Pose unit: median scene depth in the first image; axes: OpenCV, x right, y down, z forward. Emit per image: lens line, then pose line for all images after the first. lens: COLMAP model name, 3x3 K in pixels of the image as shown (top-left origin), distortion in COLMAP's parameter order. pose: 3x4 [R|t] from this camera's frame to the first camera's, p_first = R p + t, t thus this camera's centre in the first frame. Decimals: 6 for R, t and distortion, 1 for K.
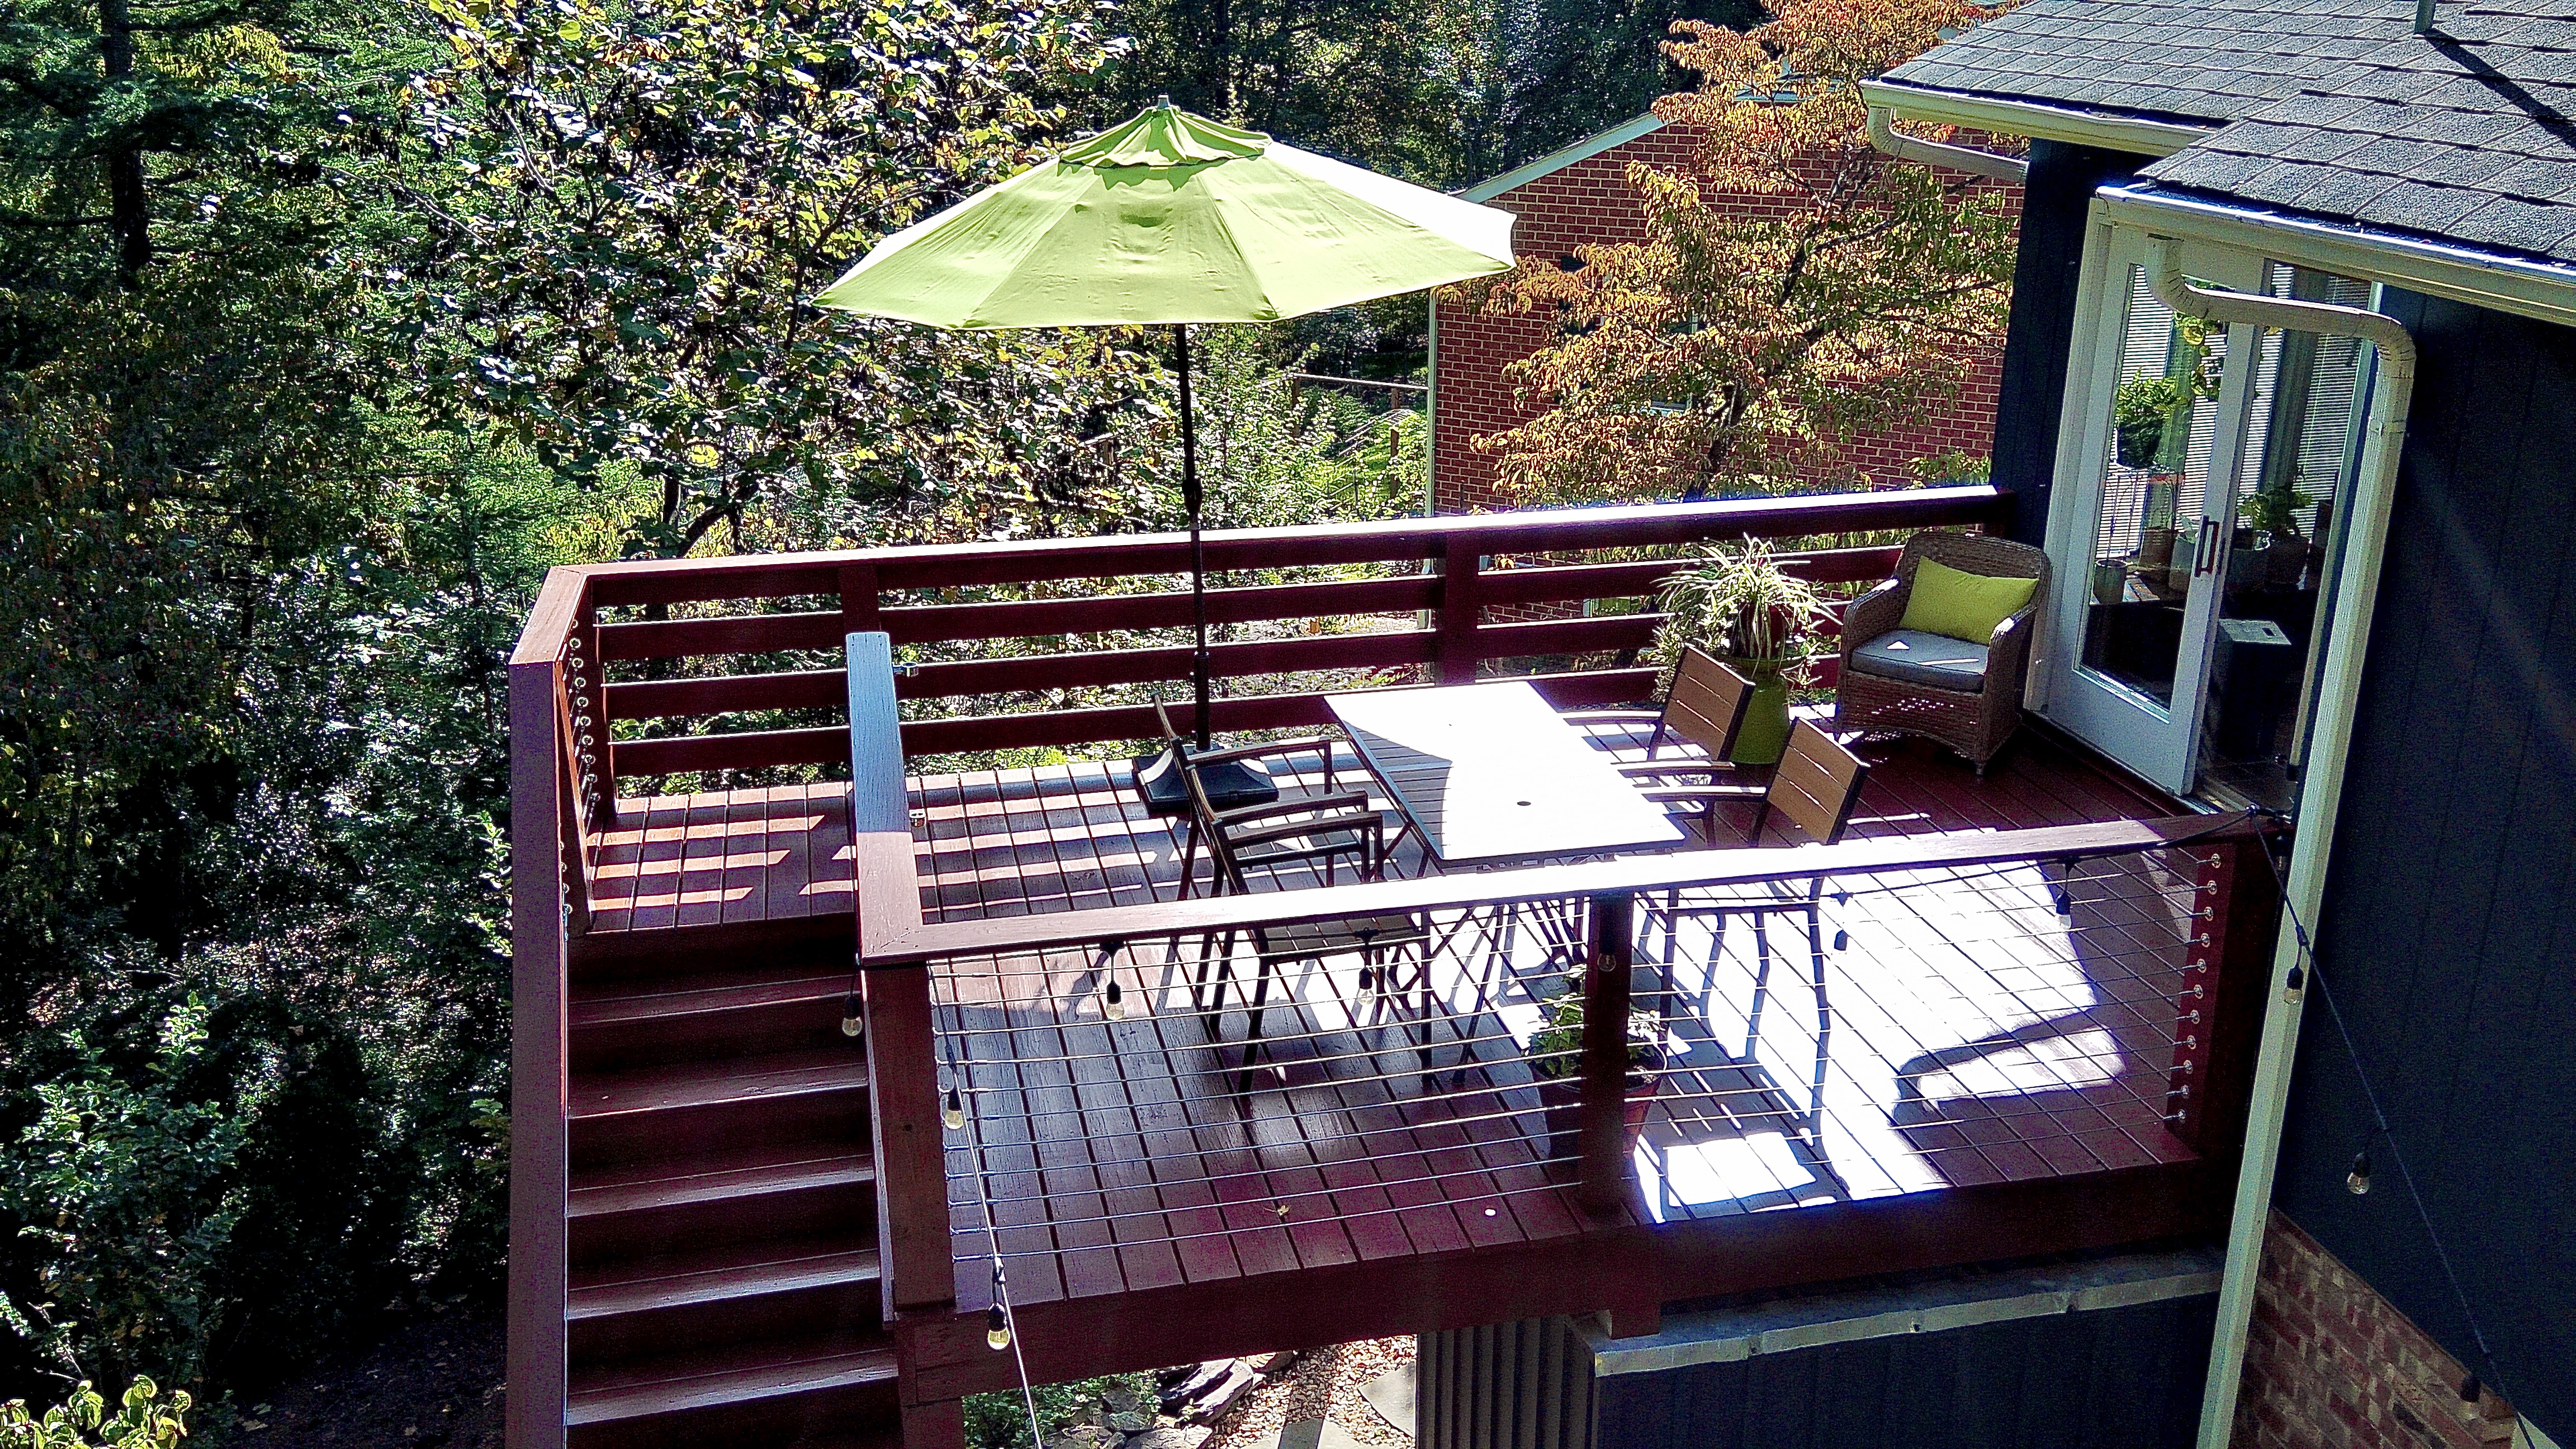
lens RADIAL K [[2152.9, 0, 1288.2], [0, 2152.9, 736.9], [0, 0, 1]] dist [0.122760, -0.209057]
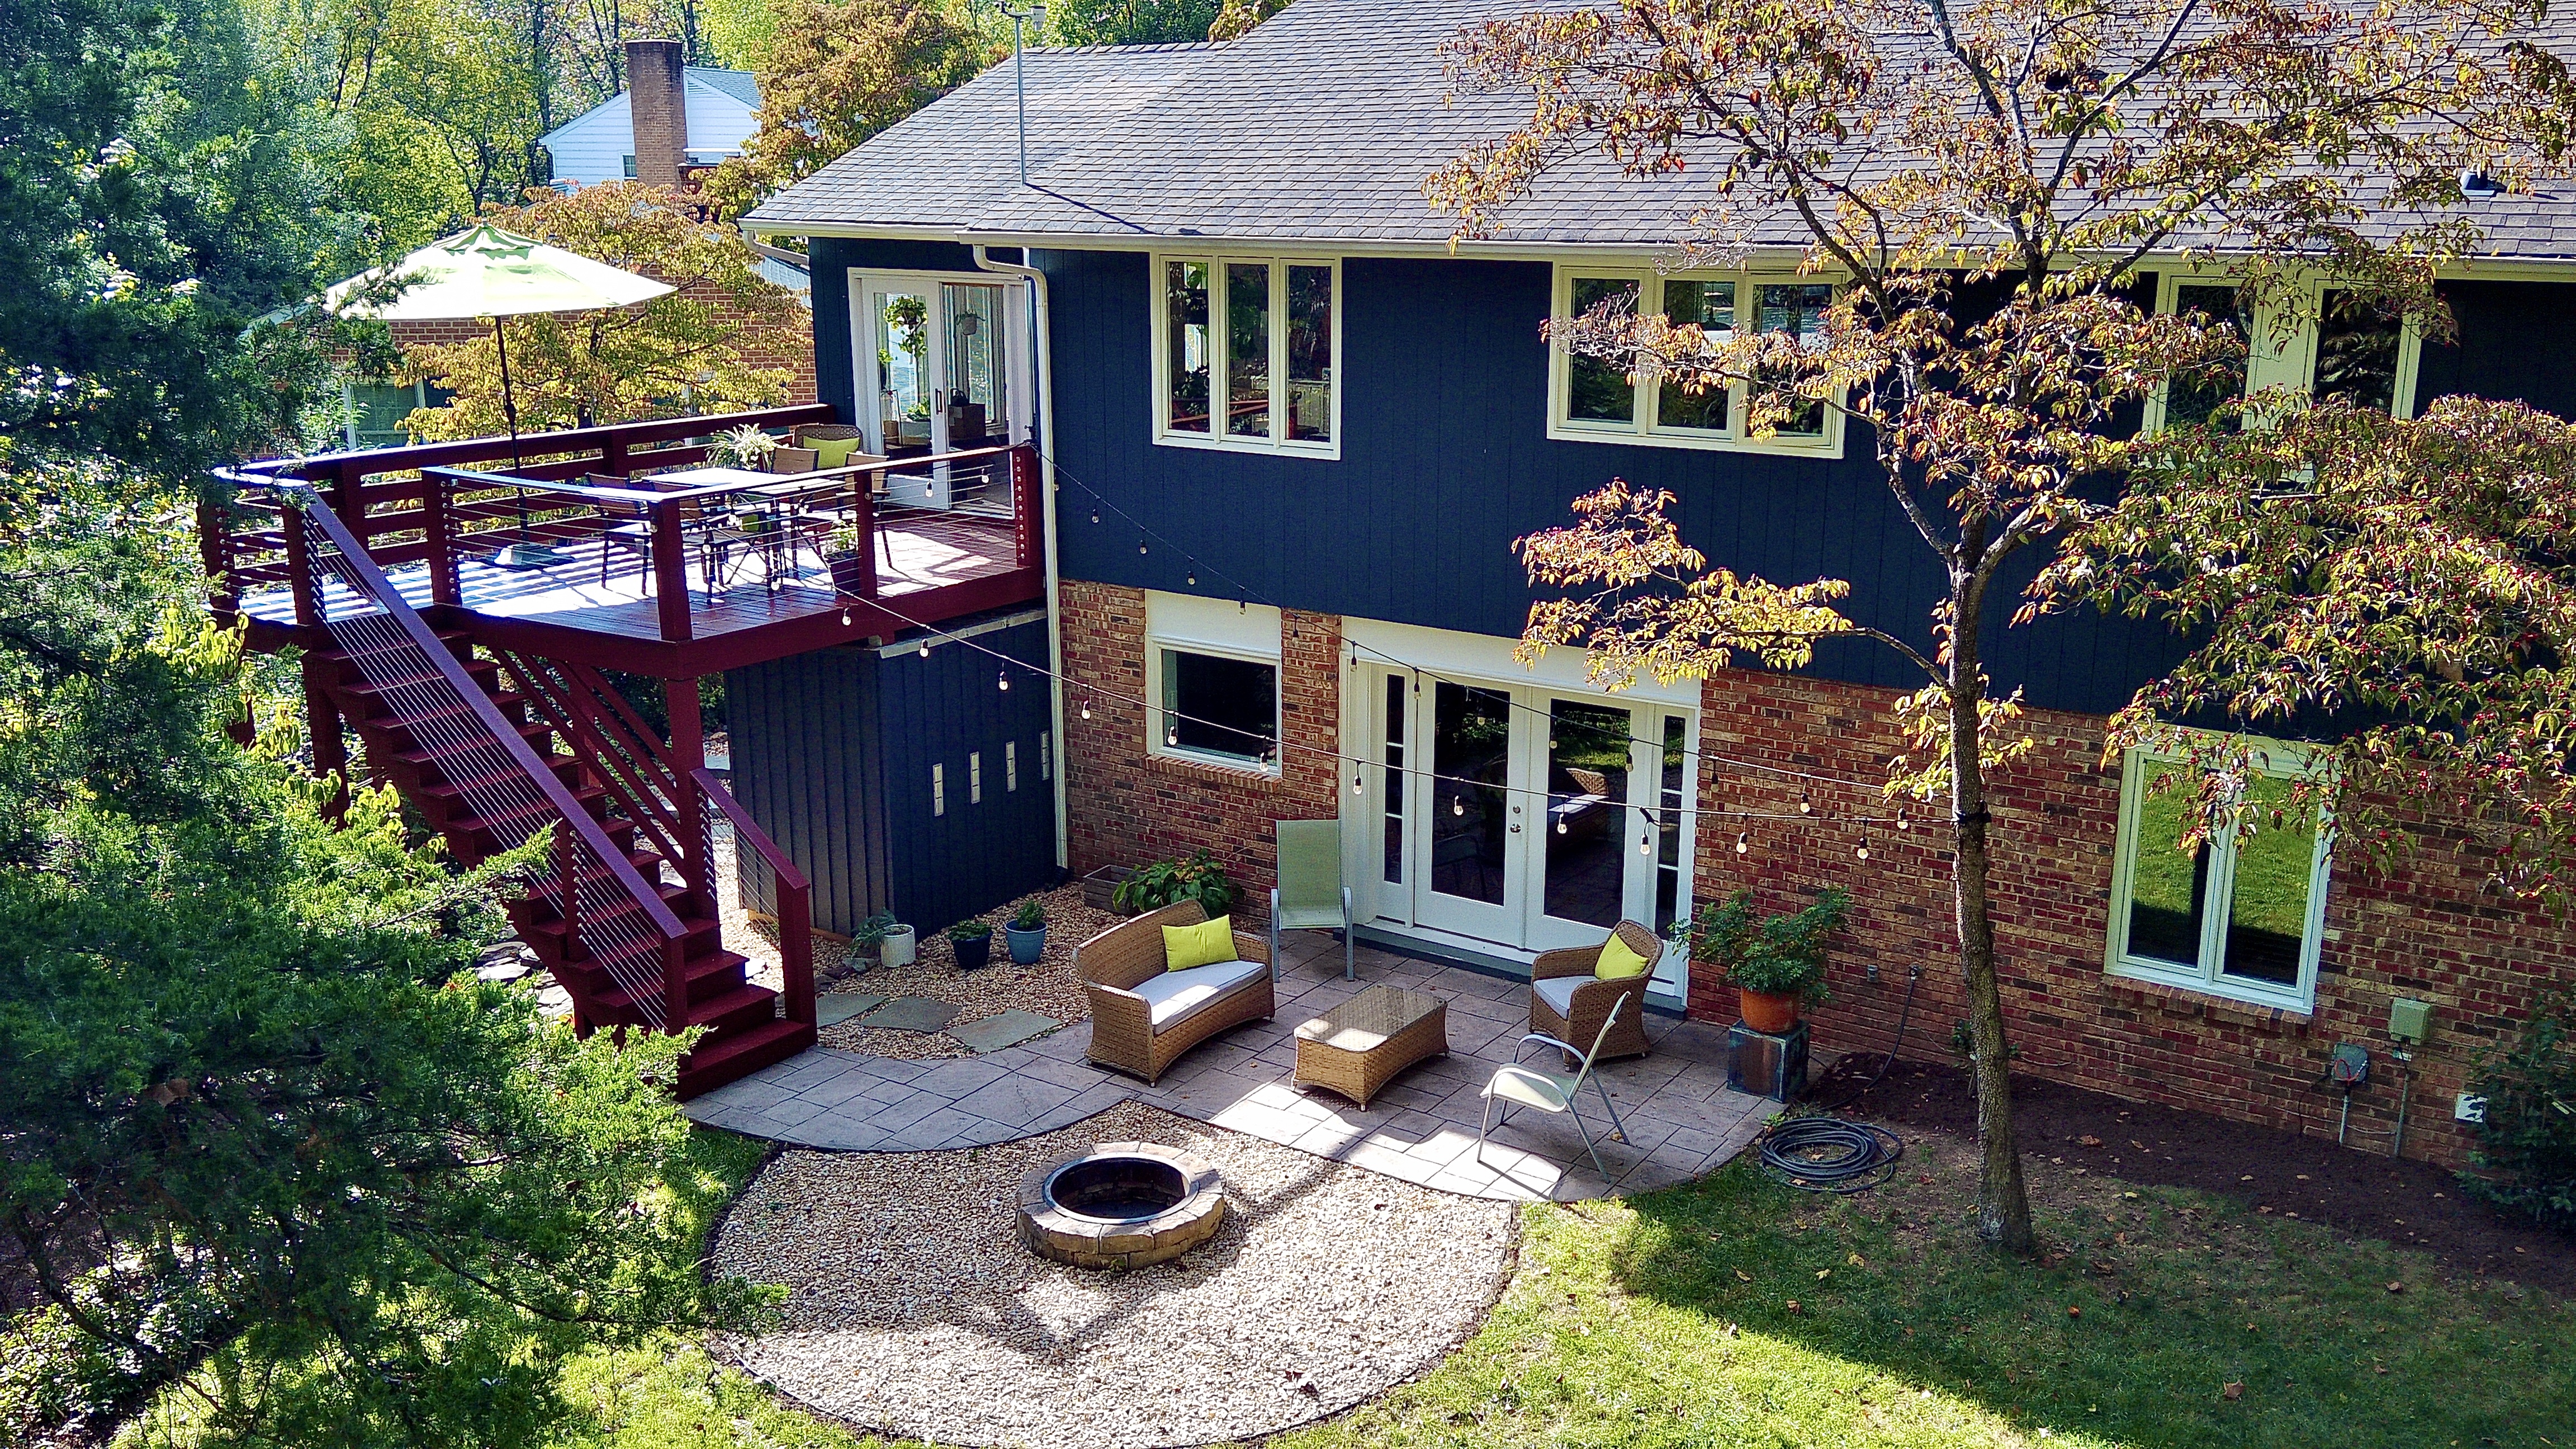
lens RADIAL K [[2152.9, 0, 1288.2], [0, 2152.9, 736.9], [0, 0, 1]] dist [0.122760, -0.209057]
pose [[0.727867, -0.169619, 0.664409, -1.064427], [0.233193, 0.972404, -0.007217, 0.425118], [-0.644850, 0.160189, 0.747334, -1.101527]]
